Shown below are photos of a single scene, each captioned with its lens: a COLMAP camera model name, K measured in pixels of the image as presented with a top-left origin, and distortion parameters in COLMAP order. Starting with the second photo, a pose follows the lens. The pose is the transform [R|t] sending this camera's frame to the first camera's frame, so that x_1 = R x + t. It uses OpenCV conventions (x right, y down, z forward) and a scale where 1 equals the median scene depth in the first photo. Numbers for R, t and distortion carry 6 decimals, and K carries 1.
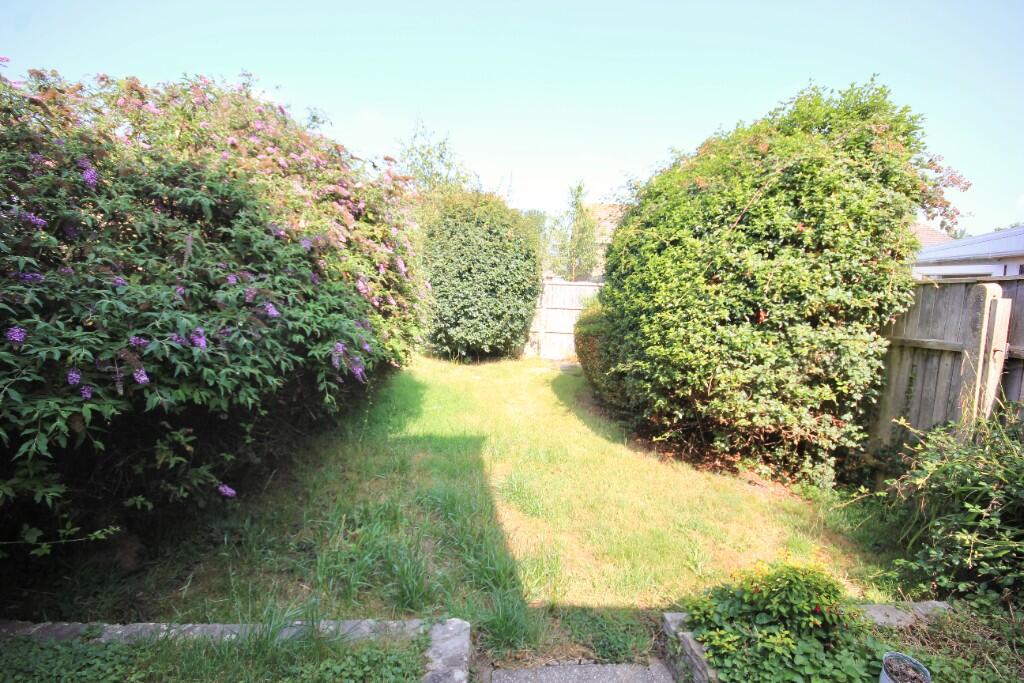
lens RADIAL K [[479.6, 0, 519.1], [0, 479.6, 347.3], [0, 0, 1]] dist [0.016813, -0.016921]
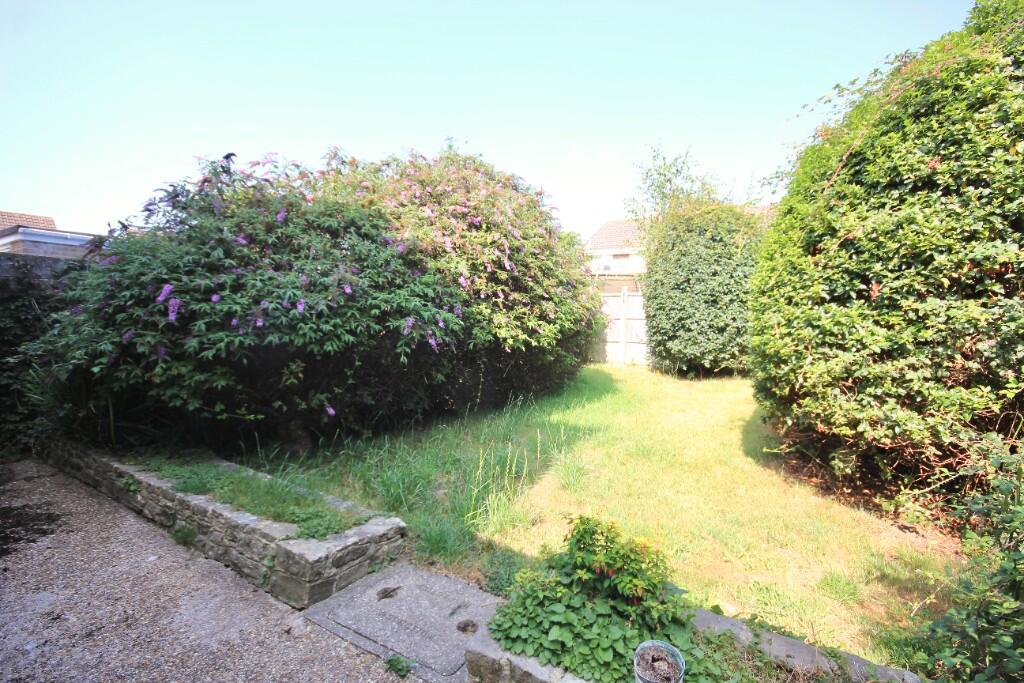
lens RADIAL K [[479.6, 0, 519.1], [0, 479.6, 347.3], [0, 0, 1]] dist [0.016813, -0.016921]
pose [[0.805553, 0.017784, -0.592256, 0.199402], [-0.055095, 0.997467, -0.044985, 0.034812], [0.589956, 0.068868, 0.804493, 0.031032]]
